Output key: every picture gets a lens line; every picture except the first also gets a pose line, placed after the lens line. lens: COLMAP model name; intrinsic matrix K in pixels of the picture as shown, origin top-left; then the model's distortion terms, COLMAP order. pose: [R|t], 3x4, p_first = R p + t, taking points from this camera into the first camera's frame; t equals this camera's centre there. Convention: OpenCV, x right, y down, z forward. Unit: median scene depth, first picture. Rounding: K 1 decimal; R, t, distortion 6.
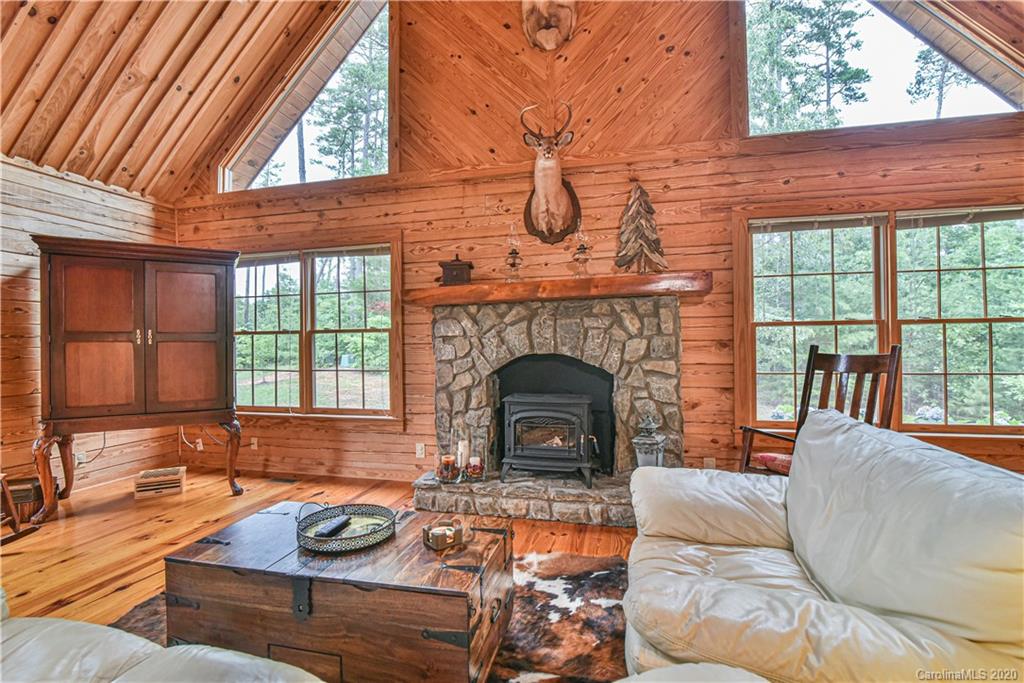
lens RADIAL K [[475.8, 0, 519.0], [0, 475.8, 338.9], [0, 0, 1]] dist [-0.022412, 0.002335]
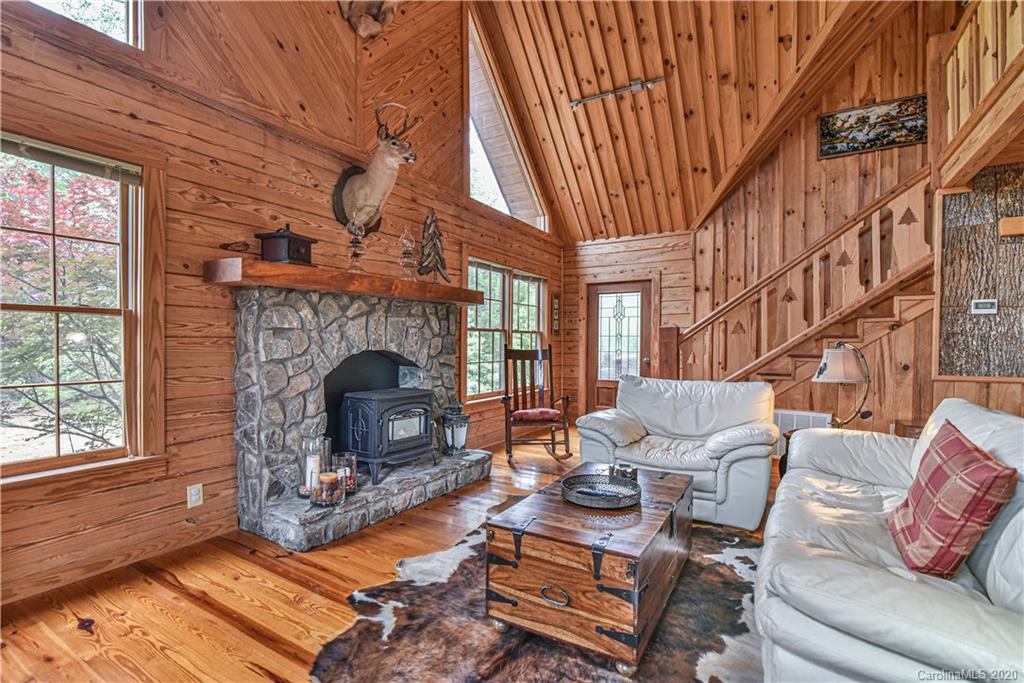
lens RADIAL K [[475.8, 0, 509.4], [0, 475.8, 348.0], [0, 0, 1]] dist [-0.022412, 0.002335]
pose [[0.292213, -0.000029, 0.956353, -0.794431], [-0.022372, 0.999726, 0.006866, 0.013061], [-0.956092, -0.023402, 0.292132, 0.428510]]
